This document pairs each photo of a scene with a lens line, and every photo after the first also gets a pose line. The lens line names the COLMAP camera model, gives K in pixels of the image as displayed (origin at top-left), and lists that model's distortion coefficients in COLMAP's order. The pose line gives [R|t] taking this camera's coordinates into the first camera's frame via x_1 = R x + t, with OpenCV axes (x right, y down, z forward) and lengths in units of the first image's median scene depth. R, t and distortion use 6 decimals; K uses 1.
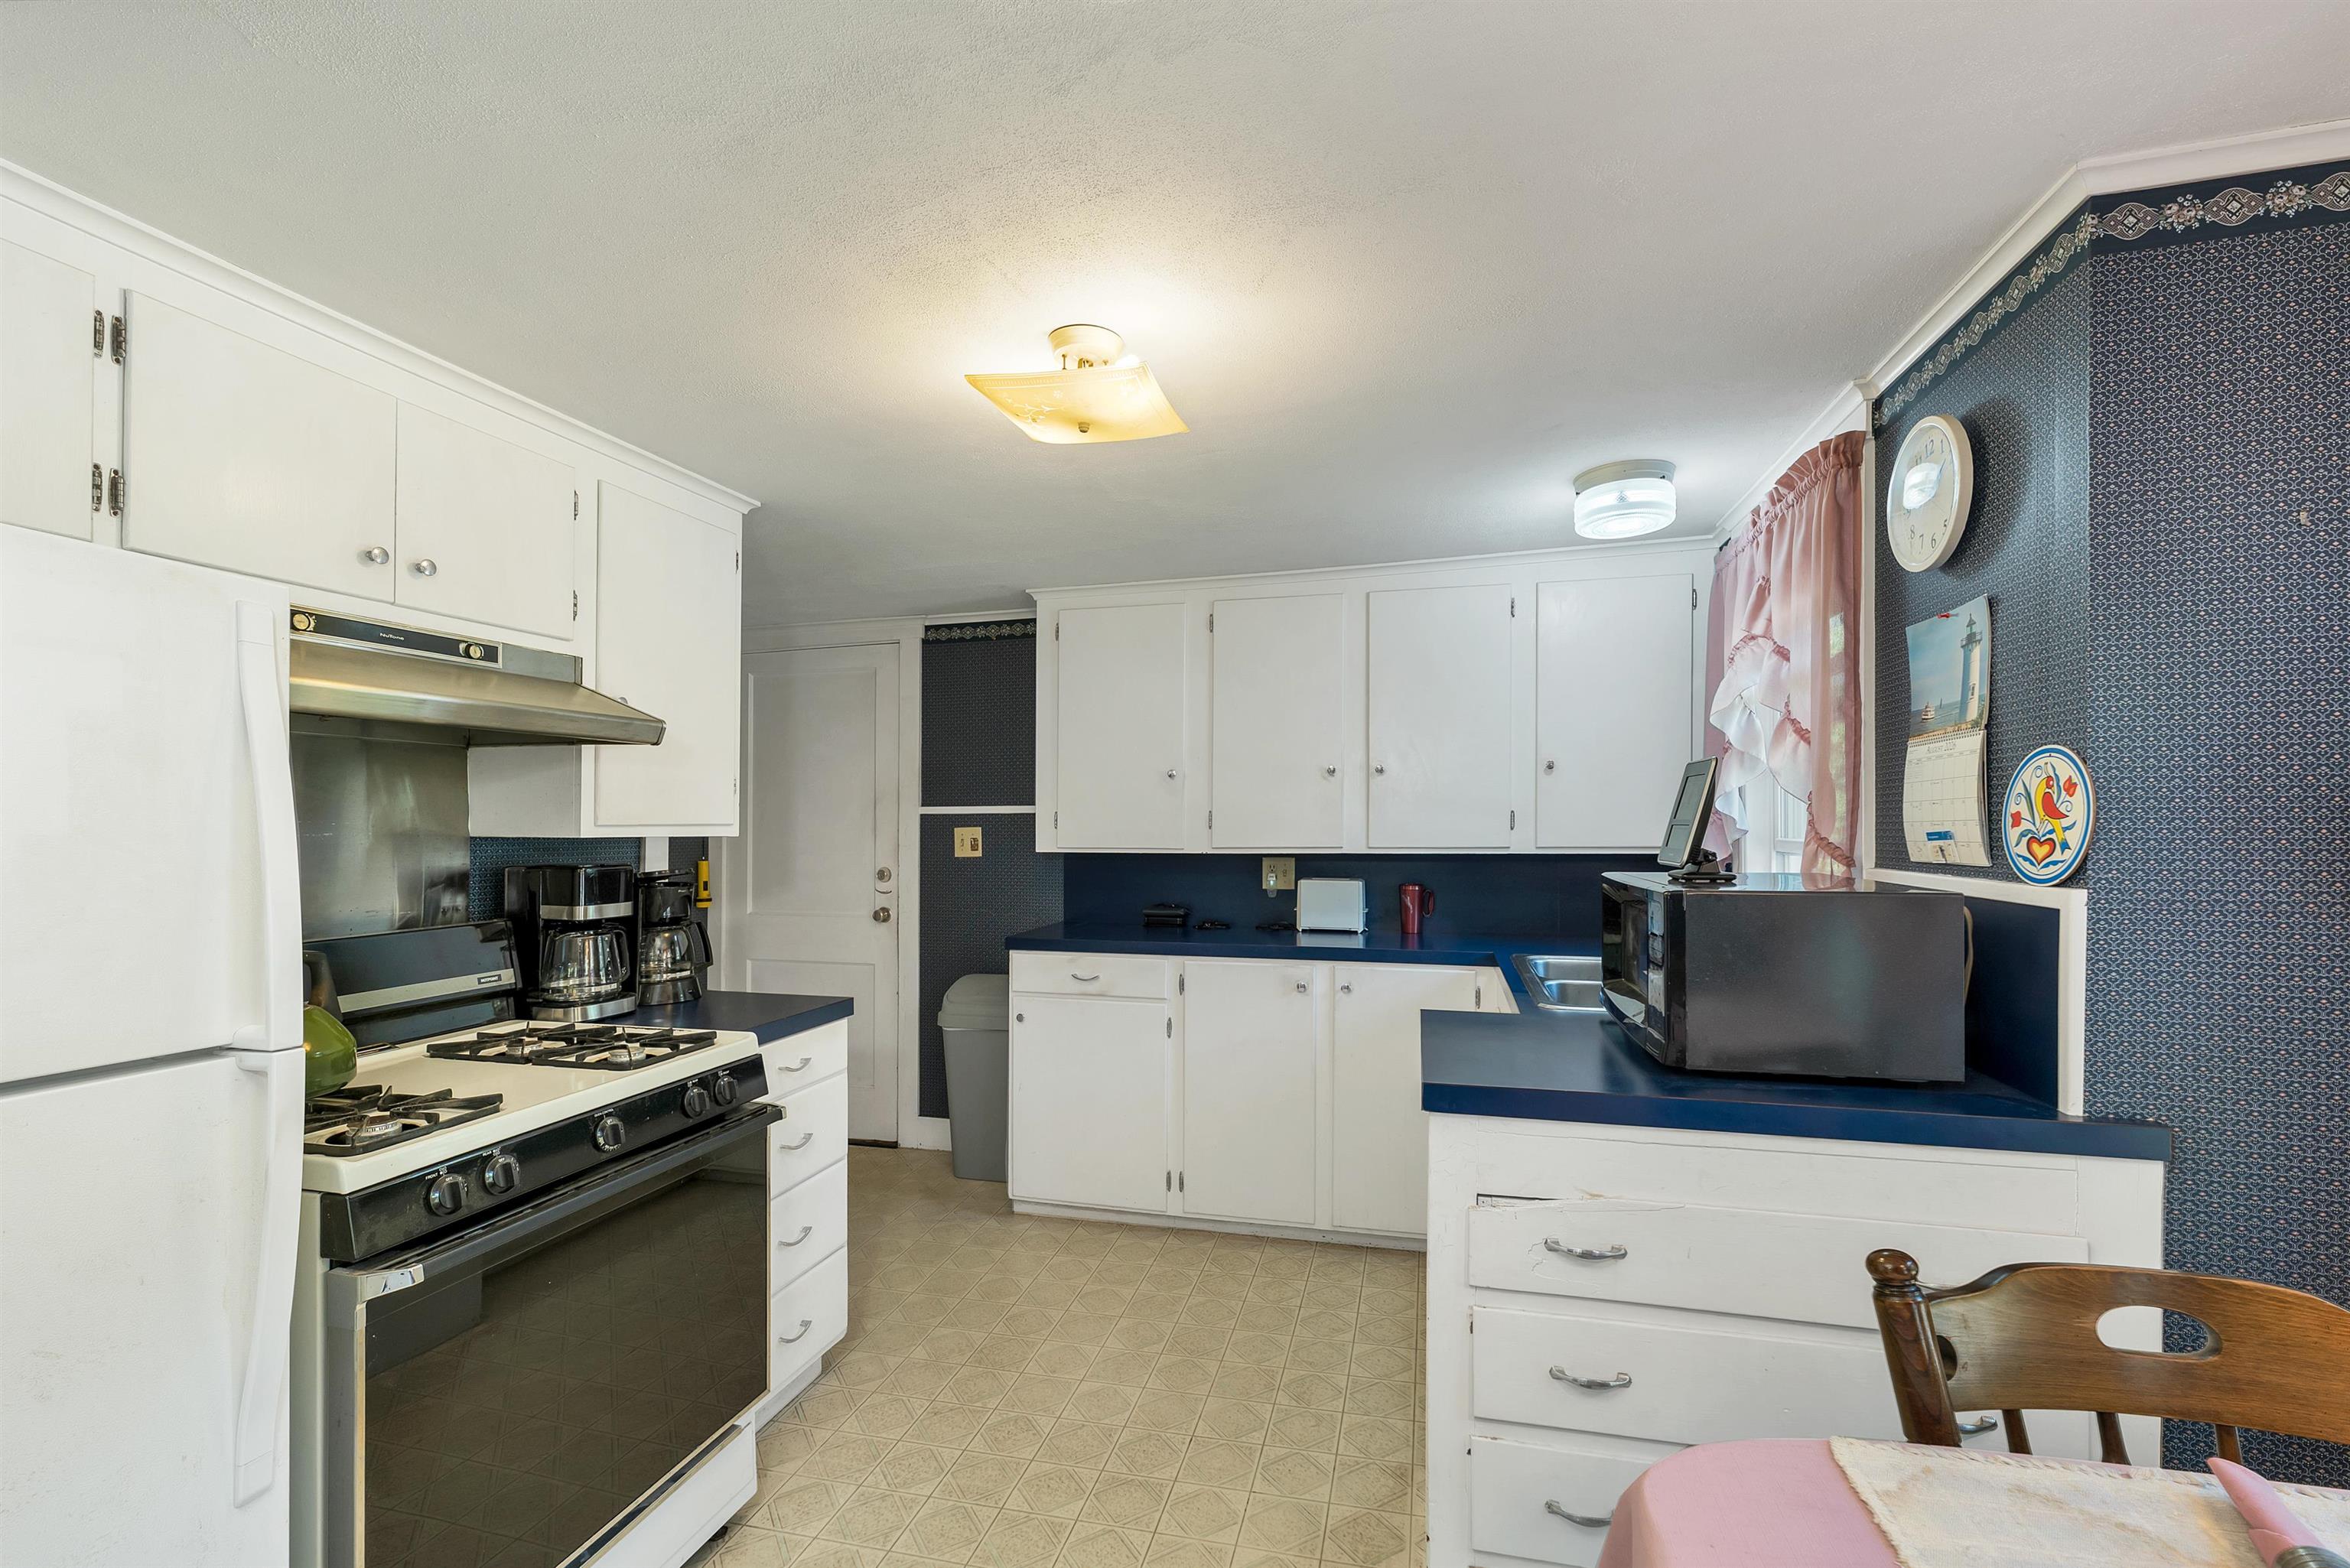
lens RADIAL K [[994.4, 0, 1177.1], [0, 994.4, 825.2], [0, 0, 1]] dist [0.000902, -0.000196]
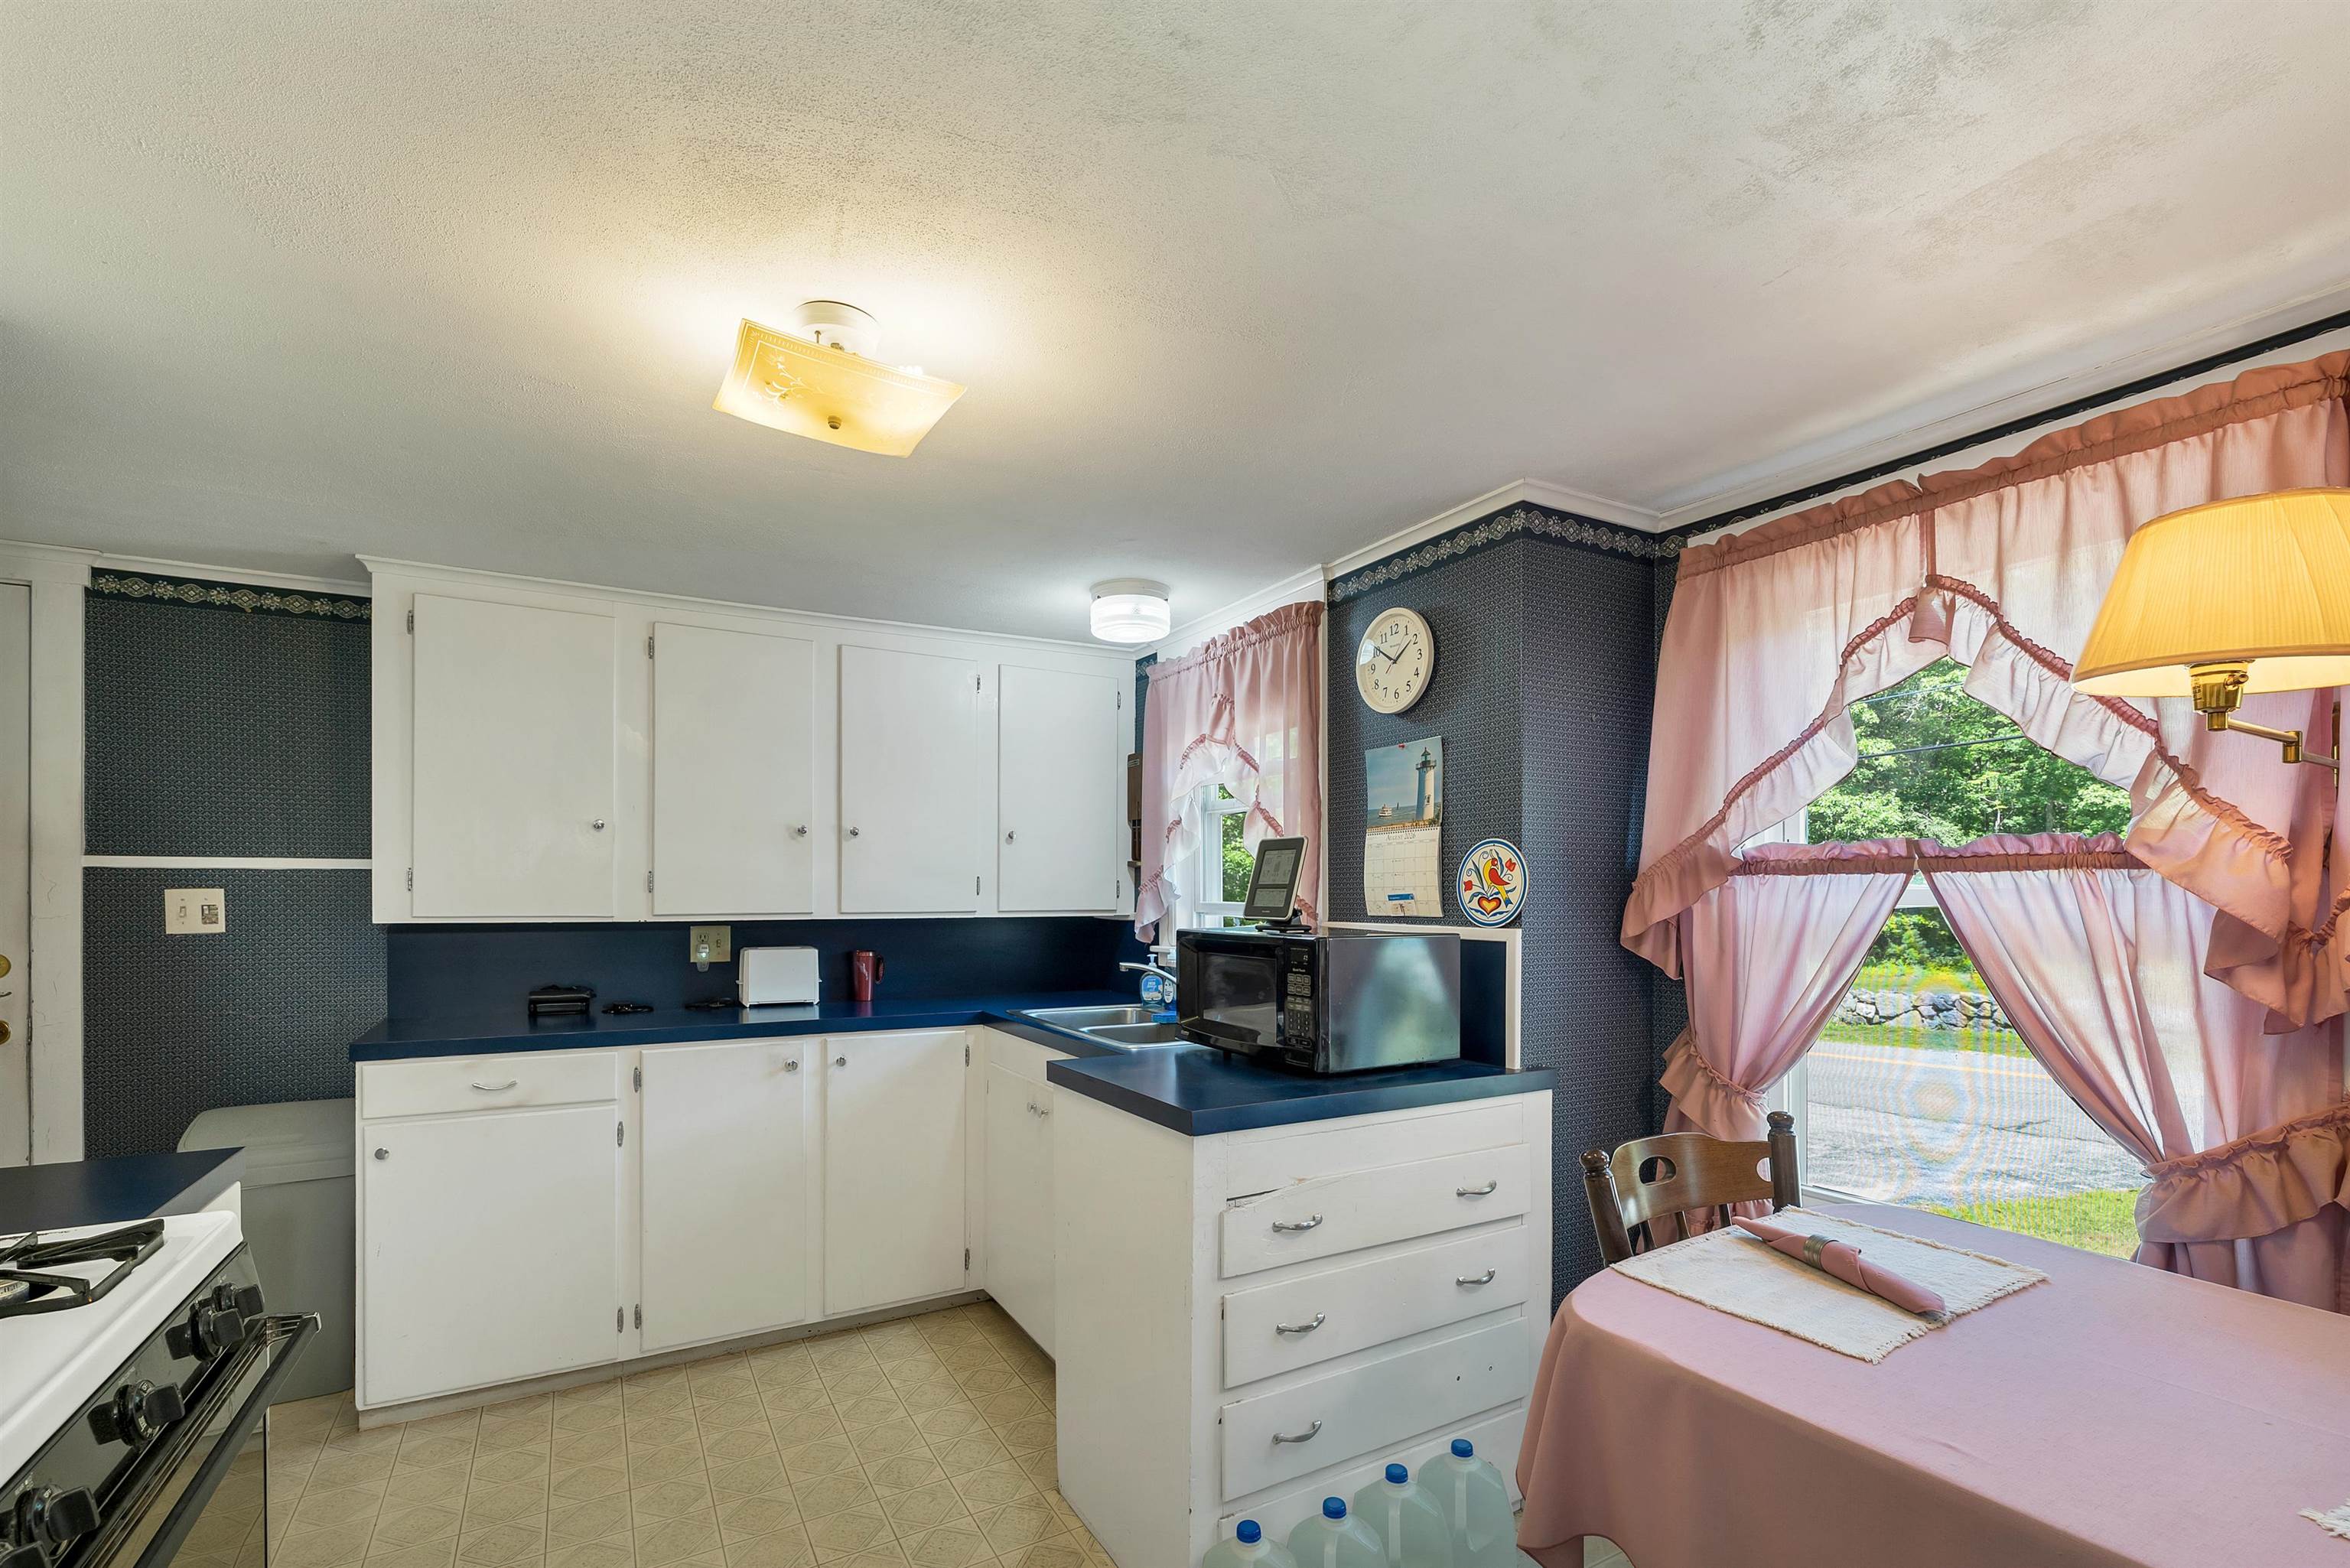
lens RADIAL K [[1017.7, 0, 1163.2], [0, 1017.7, 901.2], [0, 0, 1]] dist [-0.000624, 0.000166]
pose [[0.723033, 0.000297, 0.690814, -0.339833], [-0.004123, 0.999984, 0.003885, 0.008165], [-0.690802, -0.005657, 0.723022, 0.107819]]
